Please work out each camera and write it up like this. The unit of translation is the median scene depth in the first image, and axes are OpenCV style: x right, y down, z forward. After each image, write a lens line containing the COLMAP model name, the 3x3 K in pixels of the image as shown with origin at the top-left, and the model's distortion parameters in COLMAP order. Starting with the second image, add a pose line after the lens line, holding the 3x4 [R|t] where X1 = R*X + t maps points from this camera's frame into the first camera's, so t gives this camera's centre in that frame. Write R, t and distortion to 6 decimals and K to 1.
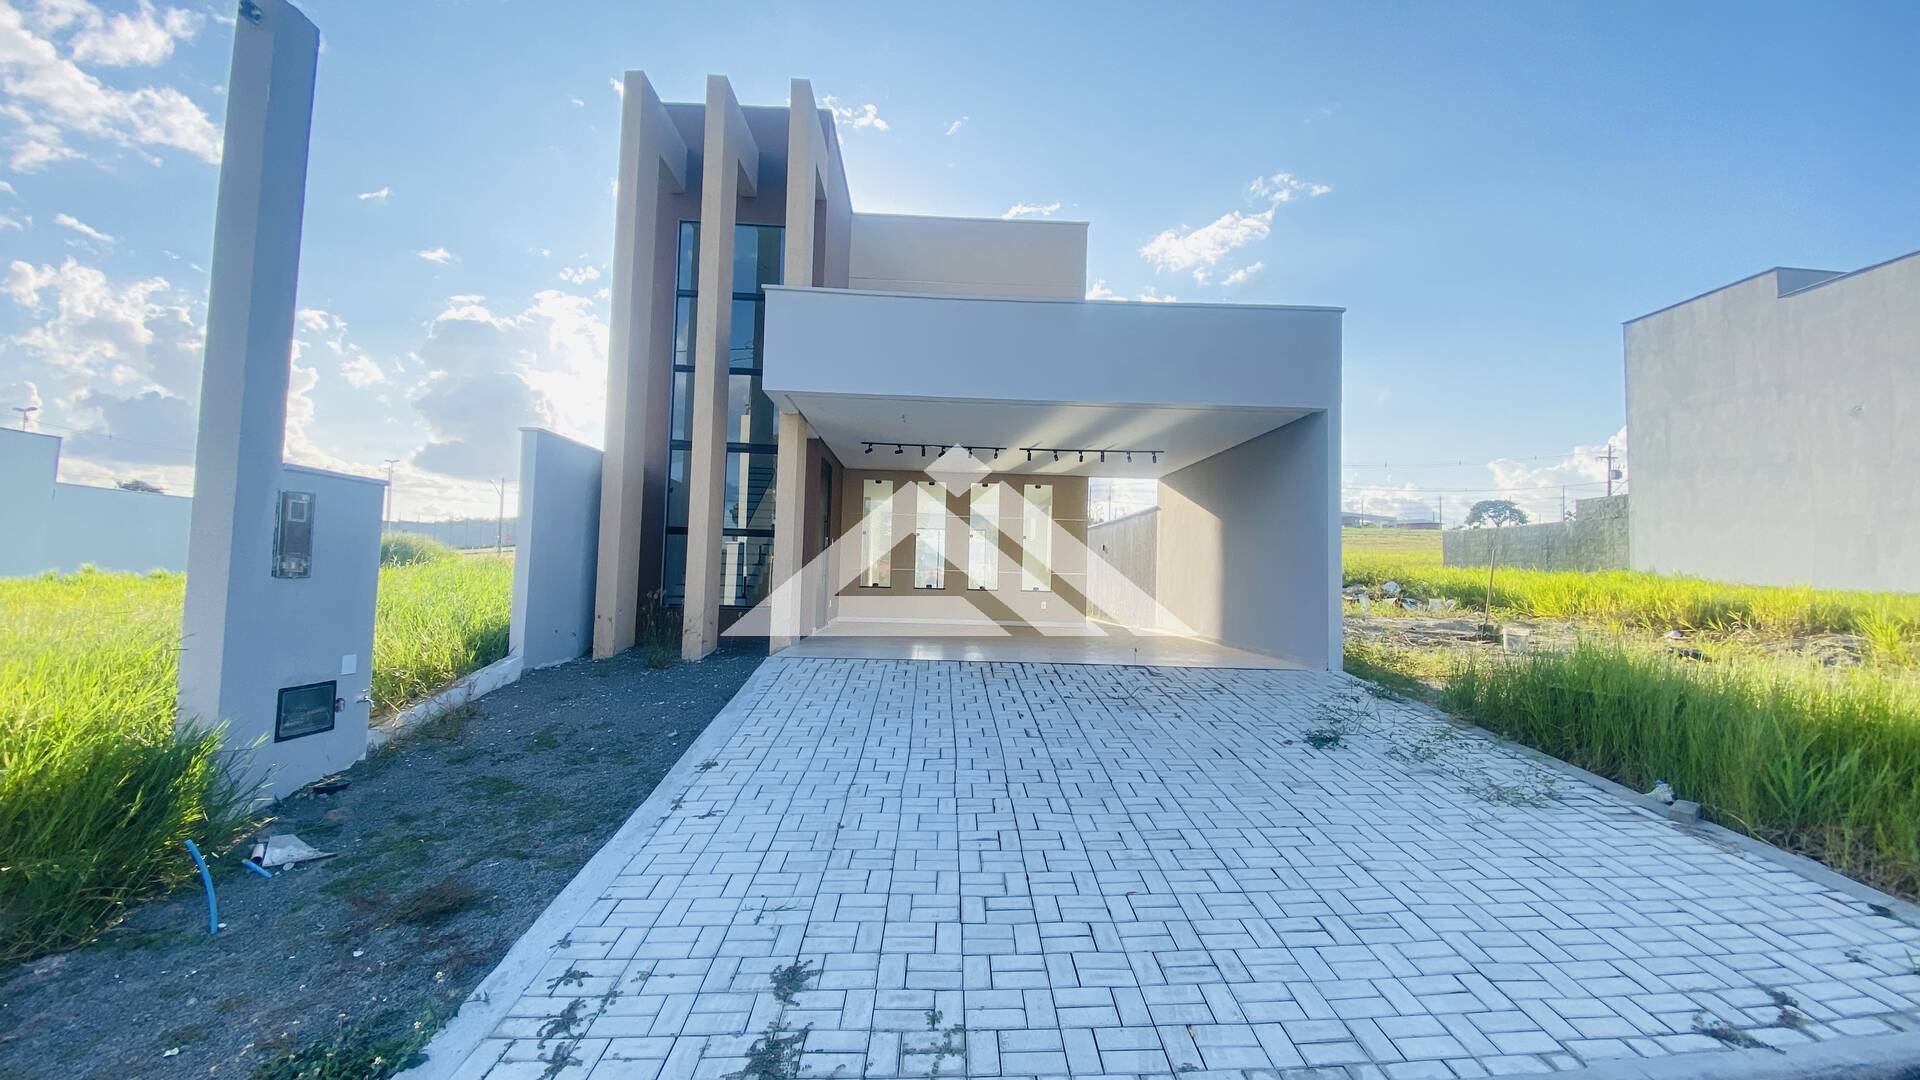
lens RADIAL K [[784.1, 0, 968.7], [0, 784.1, 537.0], [0, 0, 1]] dist [0.012833, -0.014902]
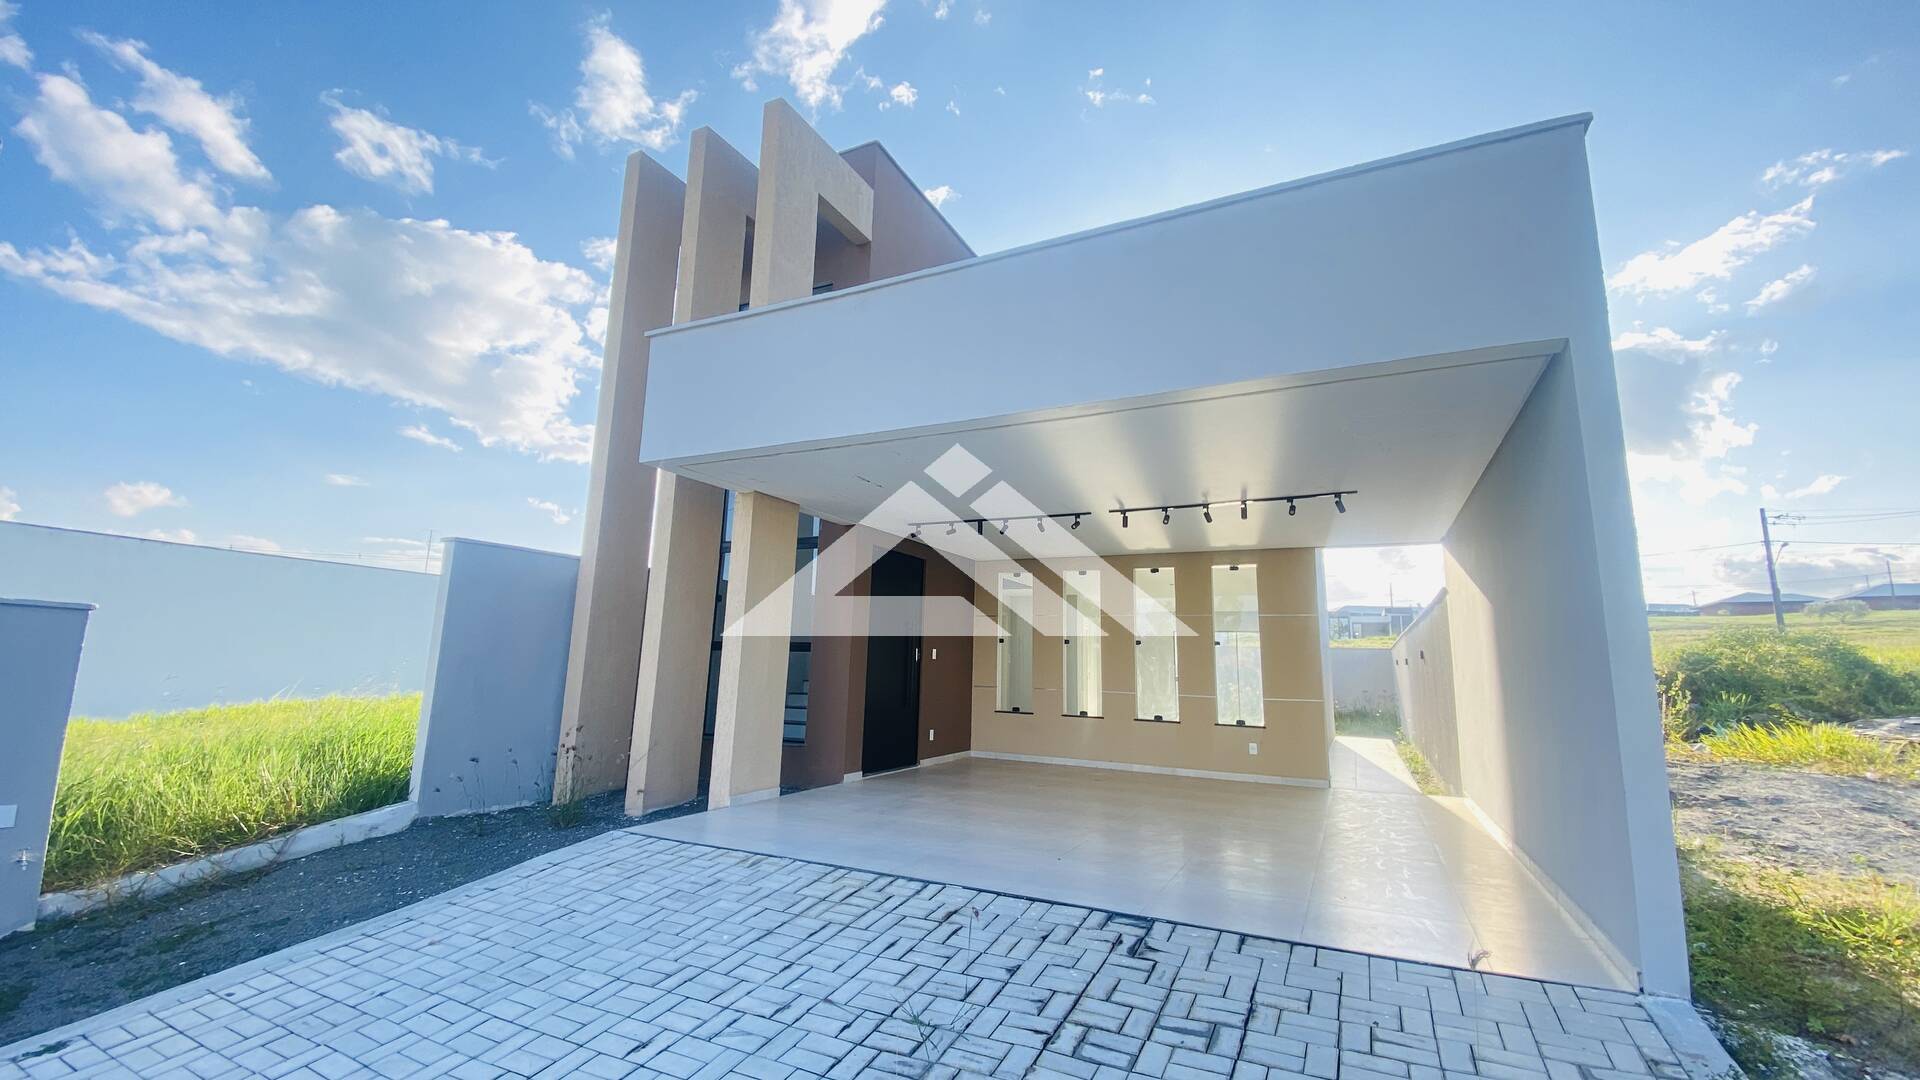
lens RADIAL K [[780.4, 0, 961.8], [0, 780.4, 534.1], [0, 0, 1]] dist [0.046106, -0.045174]
pose [[0.875889, -0.086893, -0.474625, 0.277528], [0.020671, 0.989506, -0.143007, -0.000932], [0.482070, 0.115447, 0.868493, 0.366772]]
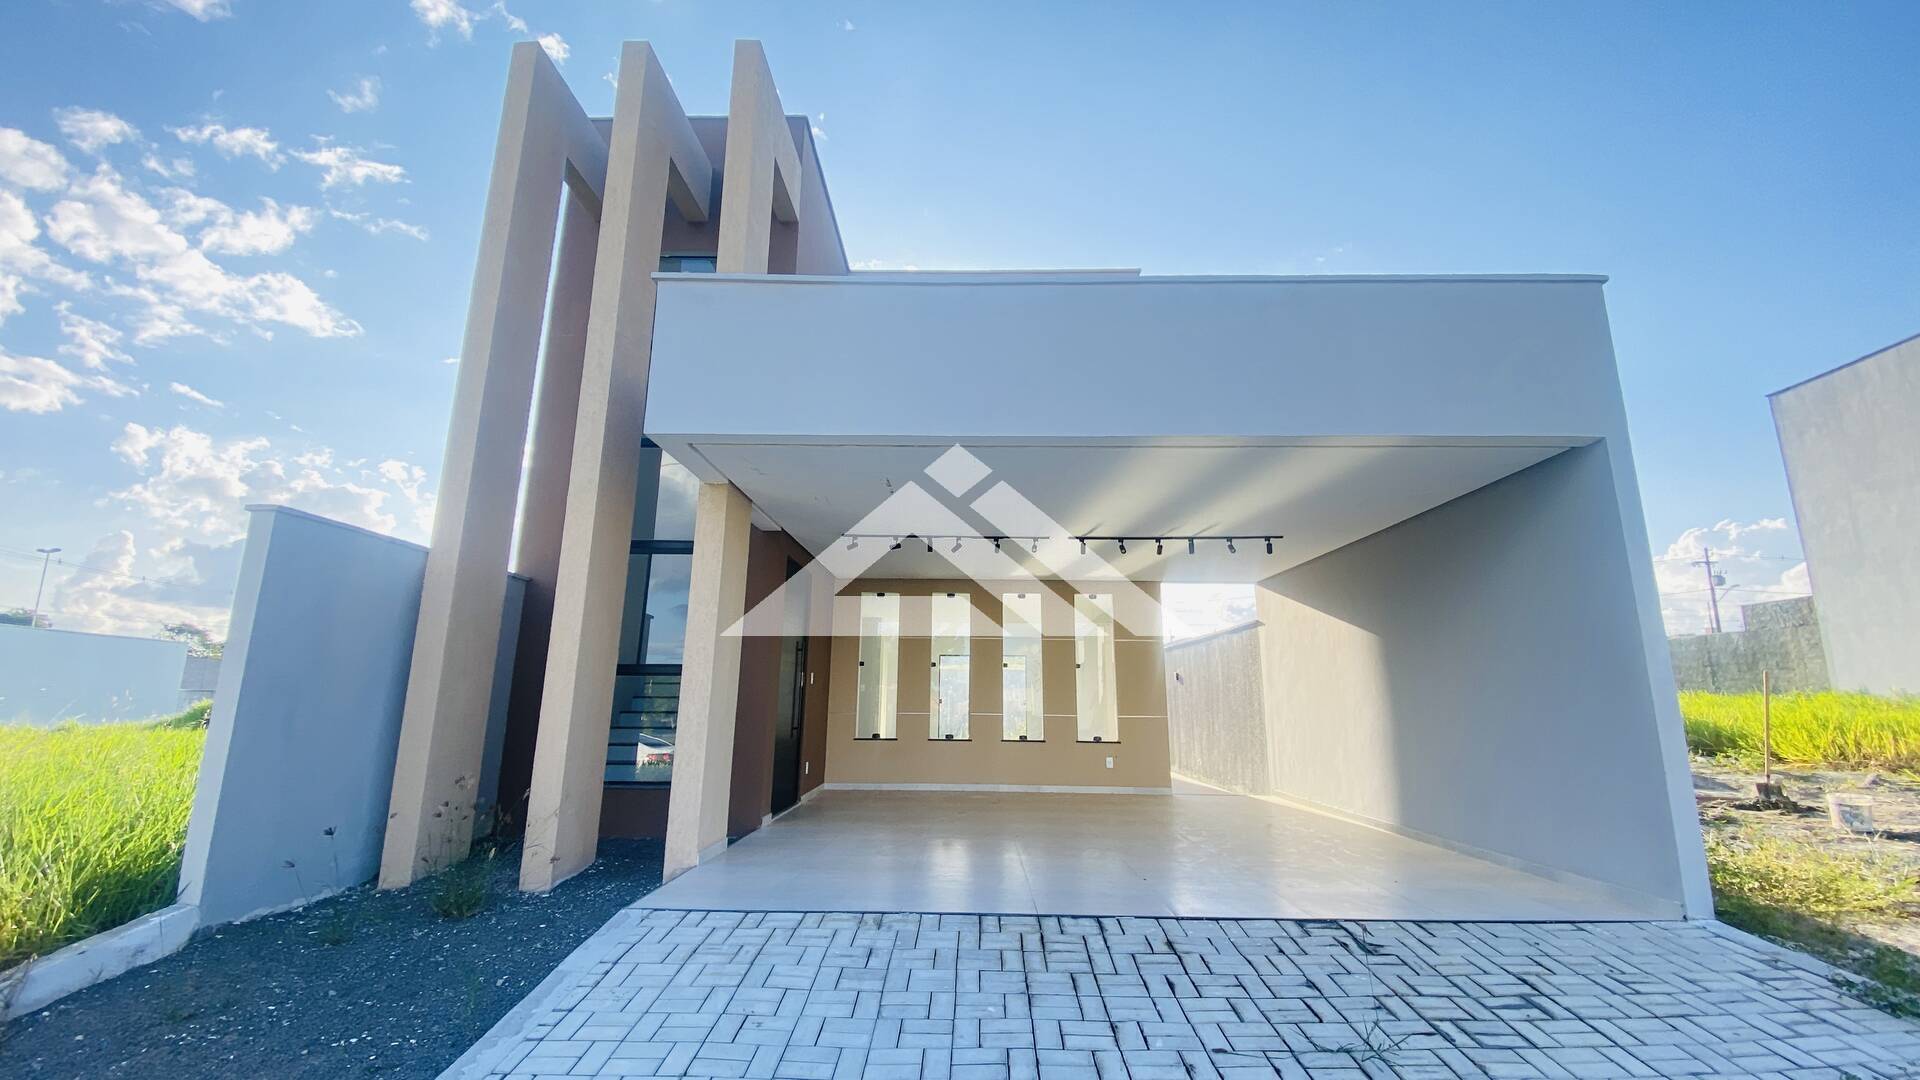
lens RADIAL K [[784.1, 0, 968.7], [0, 784.1, 537.0], [0, 0, 1]] dist [0.012833, -0.014902]
pose [[0.998592, -0.026986, -0.045679, 0.008761], [0.019360, 0.986952, -0.159846, -0.004986], [0.049396, 0.158736, 0.986085, 0.318463]]
